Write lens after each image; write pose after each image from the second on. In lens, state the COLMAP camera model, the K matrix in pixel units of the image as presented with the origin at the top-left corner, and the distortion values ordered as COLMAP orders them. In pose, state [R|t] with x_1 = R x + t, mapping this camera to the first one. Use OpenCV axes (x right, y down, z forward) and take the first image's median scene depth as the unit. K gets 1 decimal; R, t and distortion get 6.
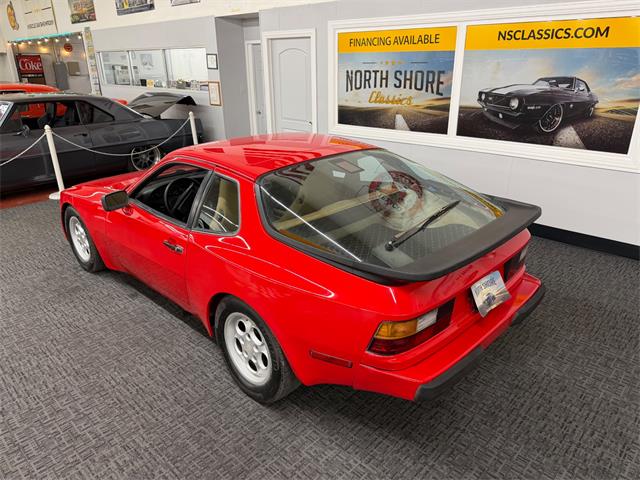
lens RADIAL K [[452.4, 0, 319.6], [0, 452.4, 236.2], [0, 0, 1]] dist [0.047321, -0.057721]
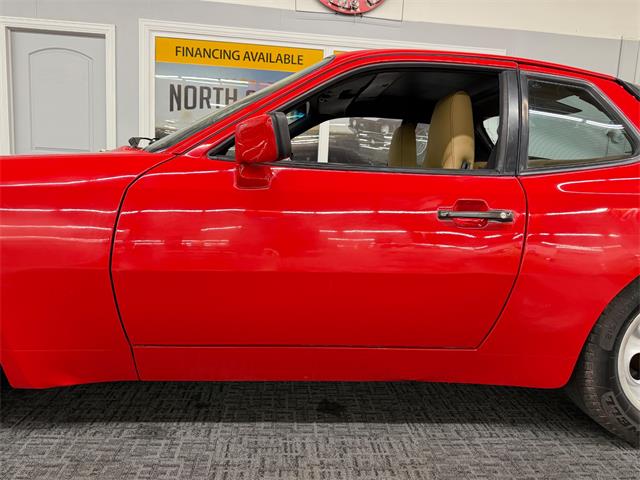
lens RADIAL K [[457.0, 0, 321.5], [0, 457.0, 237.2], [0, 0, 1]] dist [-0.002377, -0.002930]
pose [[0.659768, -0.056608, 0.749334, -0.421759], [0.218012, 0.968692, -0.118775, 0.034764], [-0.719150, 0.241727, 0.651453, 0.442690]]
